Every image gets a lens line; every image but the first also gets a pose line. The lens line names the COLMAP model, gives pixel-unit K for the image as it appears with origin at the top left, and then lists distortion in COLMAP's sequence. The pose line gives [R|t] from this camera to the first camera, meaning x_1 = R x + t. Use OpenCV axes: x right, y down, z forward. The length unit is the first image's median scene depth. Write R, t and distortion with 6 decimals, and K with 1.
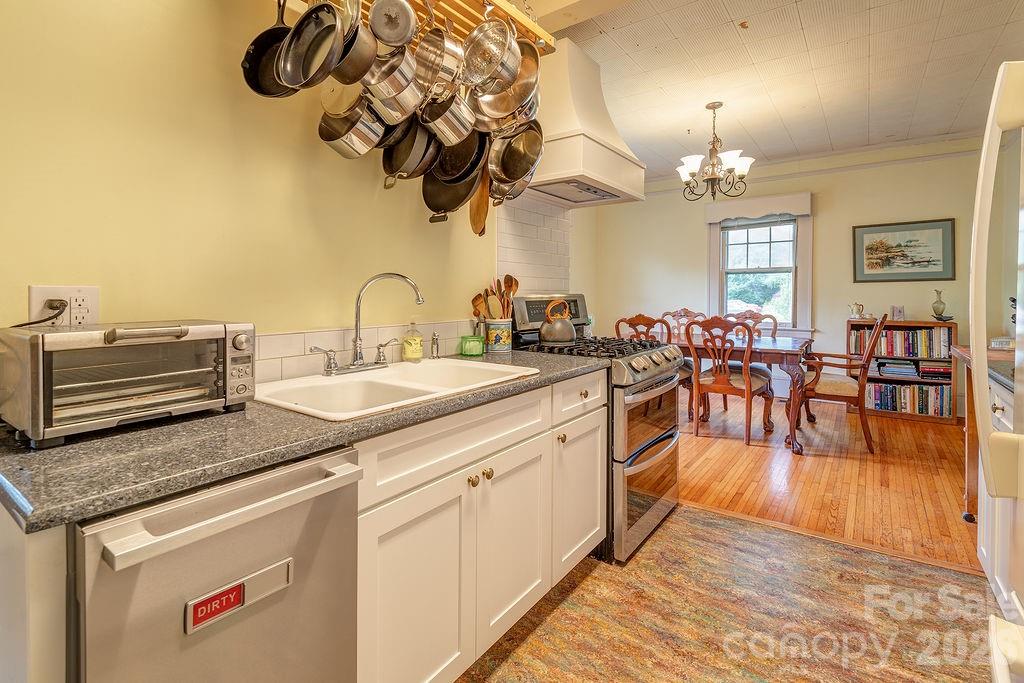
lens RADIAL K [[480.0, 0, 510.2], [0, 480.0, 297.8], [0, 0, 1]] dist [-0.002221, -0.000478]
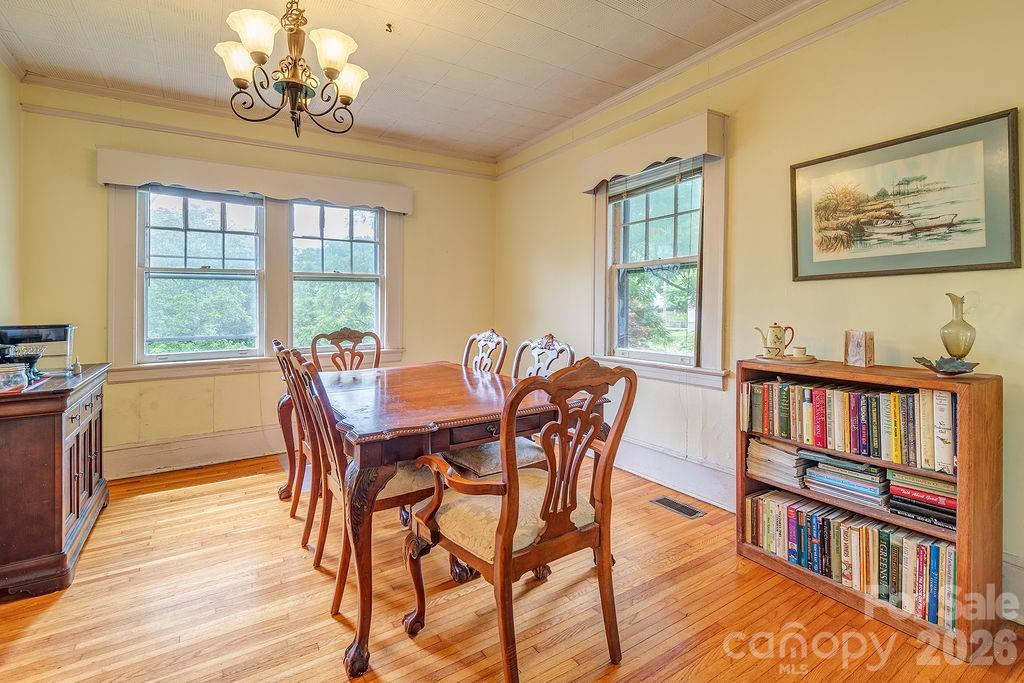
lens RADIAL K [[474.5, 0, 494.7], [0, 474.5, 307.8], [0, 0, 1]] dist [0.033307, -0.018159]
pose [[0.925375, -0.002796, -0.379041, 0.681913], [0.001590, 0.999993, -0.003494, -0.004178], [0.379048, 0.002630, 0.925373, 0.480115]]
